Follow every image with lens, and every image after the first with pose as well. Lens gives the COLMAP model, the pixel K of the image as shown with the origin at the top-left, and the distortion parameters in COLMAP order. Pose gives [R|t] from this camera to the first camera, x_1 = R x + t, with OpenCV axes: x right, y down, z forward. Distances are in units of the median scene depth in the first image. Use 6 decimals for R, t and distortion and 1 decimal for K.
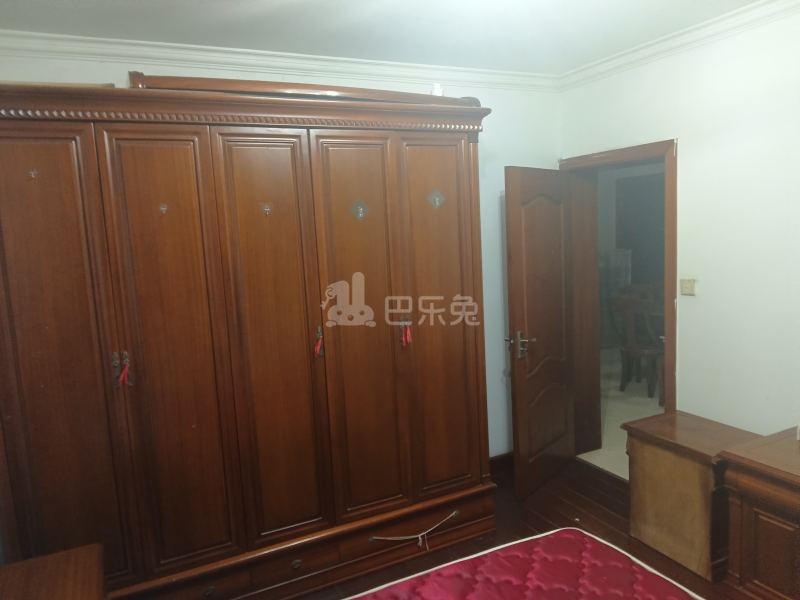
lens RADIAL K [[580.8, 0, 400.0], [0, 580.8, 300.0], [0, 0, 1]] dist [0.006822, 0.001450]
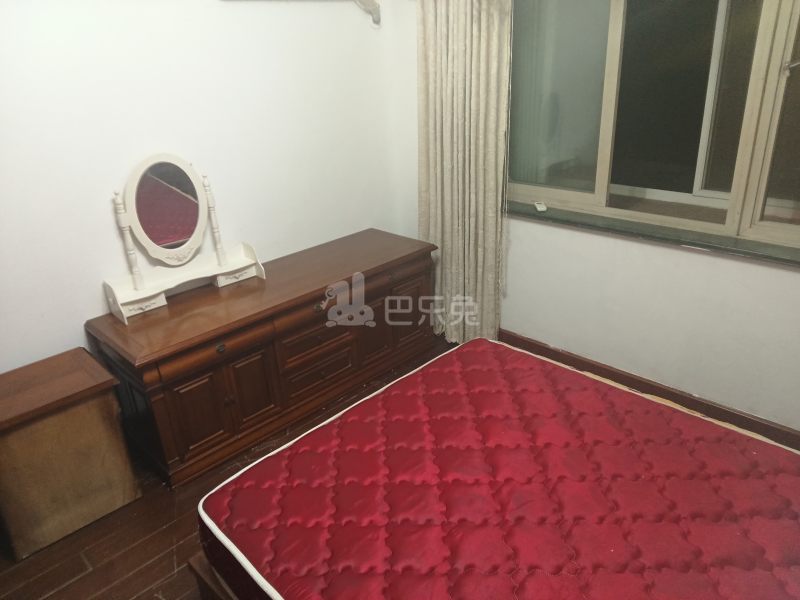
lens RADIAL K [[580.8, 0, 400.0], [0, 580.8, 300.0], [0, 0, 1]] dist [0.006822, 0.001450]
pose [[-0.323027, -0.312617, 0.893266, -0.370220], [0.186125, 0.904448, 0.383838, -0.102164], [-0.927907, 0.290249, -0.233975, 0.751875]]
